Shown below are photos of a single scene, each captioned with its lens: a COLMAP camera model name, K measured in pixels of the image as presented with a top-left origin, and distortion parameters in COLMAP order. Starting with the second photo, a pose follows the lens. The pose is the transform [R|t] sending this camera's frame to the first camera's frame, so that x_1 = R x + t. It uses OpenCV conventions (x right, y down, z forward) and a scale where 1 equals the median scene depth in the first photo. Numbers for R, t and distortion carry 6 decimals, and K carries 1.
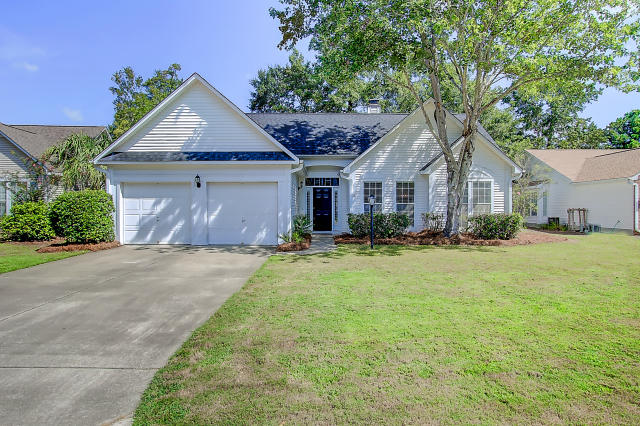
lens RADIAL K [[411.4, 0, 320.0], [0, 411.4, 213.0], [0, 0, 1]] dist [-0.000186, 0.001185]
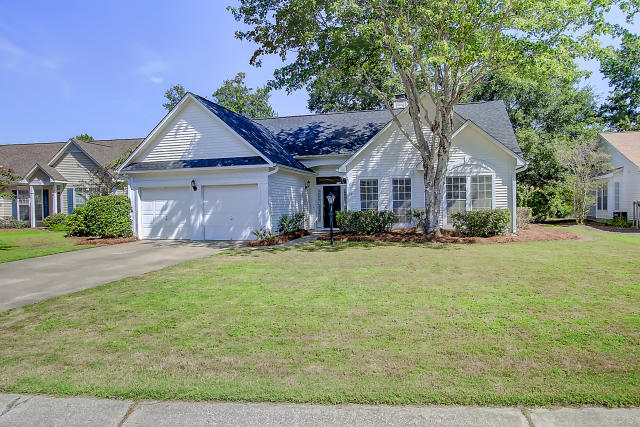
lens RADIAL K [[432.3, 0, 320.0], [0, 432.3, 213.5], [0, 0, 1]] dist [-0.001453, -0.001263]
pose [[0.959105, -0.009133, -0.282904, 0.333744], [0.012165, 0.999886, 0.008963, -0.003658], [0.282790, -0.012039, 0.959106, -0.057558]]
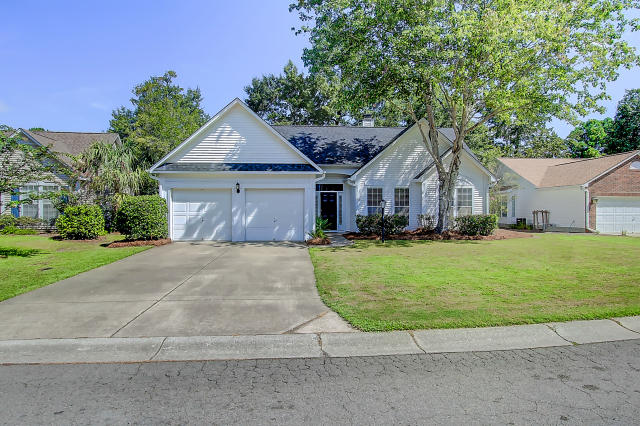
lens RADIAL K [[432.3, 0, 320.0], [0, 432.3, 213.0], [0, 0, 1]] dist [-0.001453, -0.001263]
pose [[0.996461, -0.000199, 0.084058, -0.141872], [0.000524, 0.999992, -0.003841, 0.000684], [-0.084057, 0.003872, 0.996453, -0.235842]]
